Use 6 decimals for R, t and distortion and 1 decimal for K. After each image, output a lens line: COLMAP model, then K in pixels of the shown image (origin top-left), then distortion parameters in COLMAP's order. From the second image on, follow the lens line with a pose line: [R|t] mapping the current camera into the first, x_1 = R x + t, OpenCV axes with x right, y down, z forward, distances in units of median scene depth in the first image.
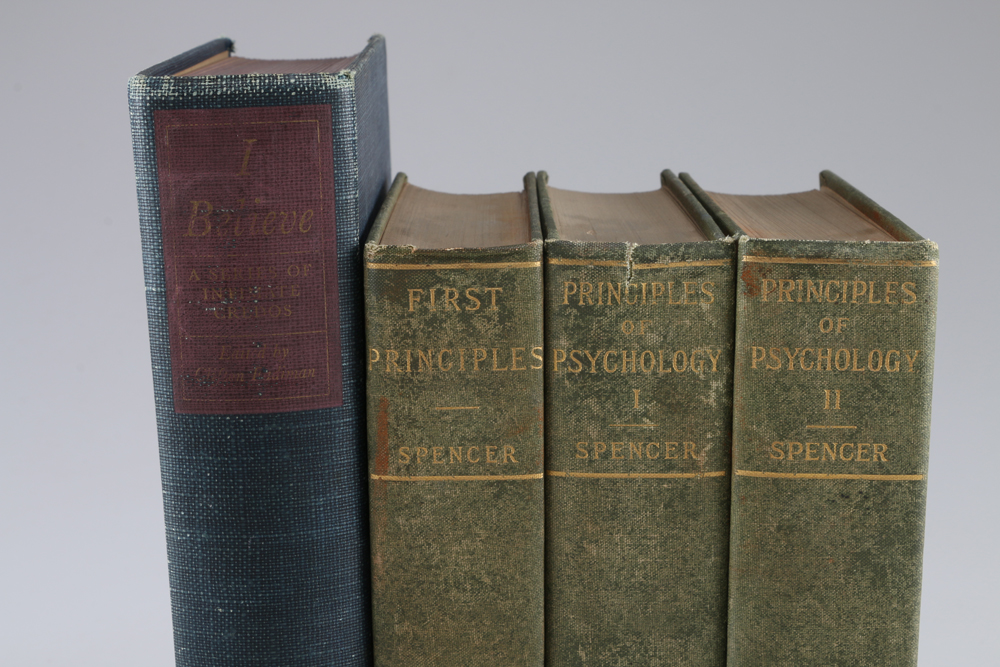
lens RADIAL K [[2306.8, 0, 502.8], [0, 2306.8, 325.2], [0, 0, 1]] dist [0.200900, 0.000000]
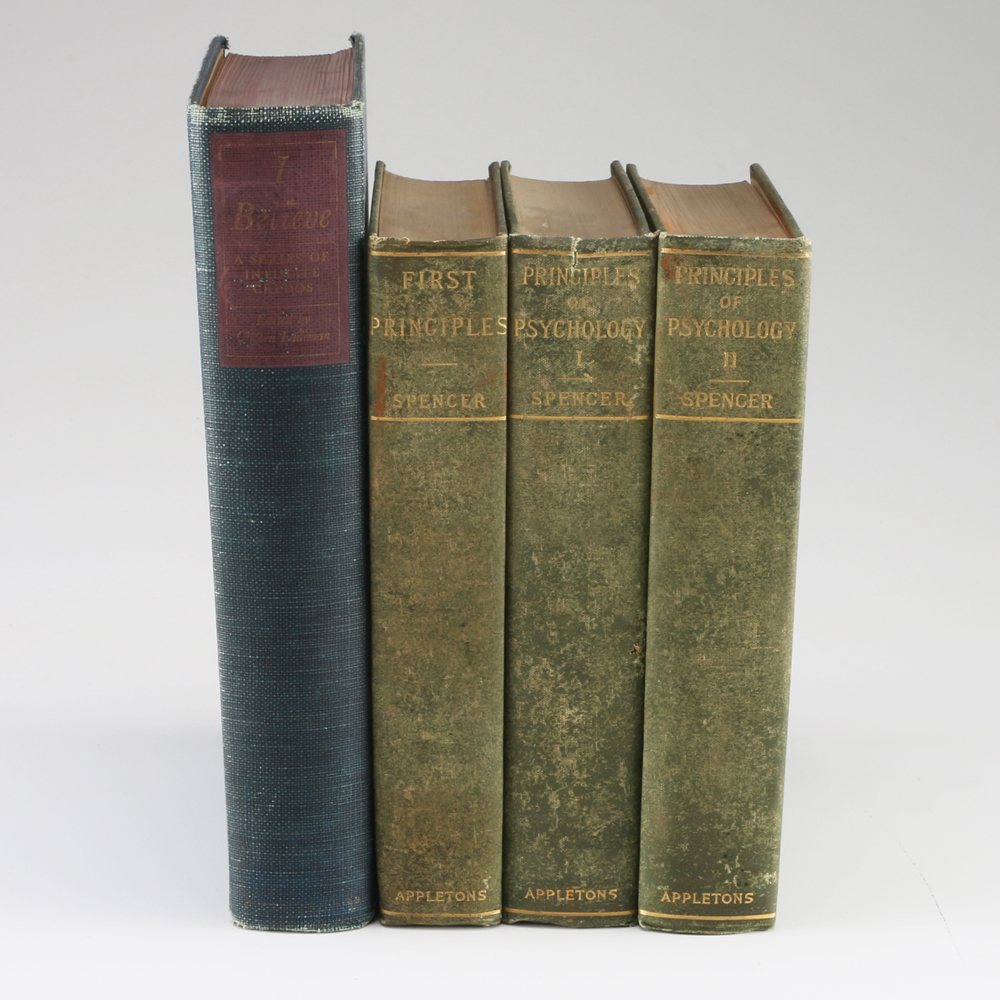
lens RADIAL K [[2641.0, 0, 495.3], [0, 2641.0, 500.8], [0, 0, 1]] dist [-0.020762, 0.000000]
pose [[0.999840, 0.006813, 0.016559, -0.012509], [-0.008130, 0.996694, 0.080843, -0.007425], [-0.015954, -0.080964, 0.996589, -0.467020]]
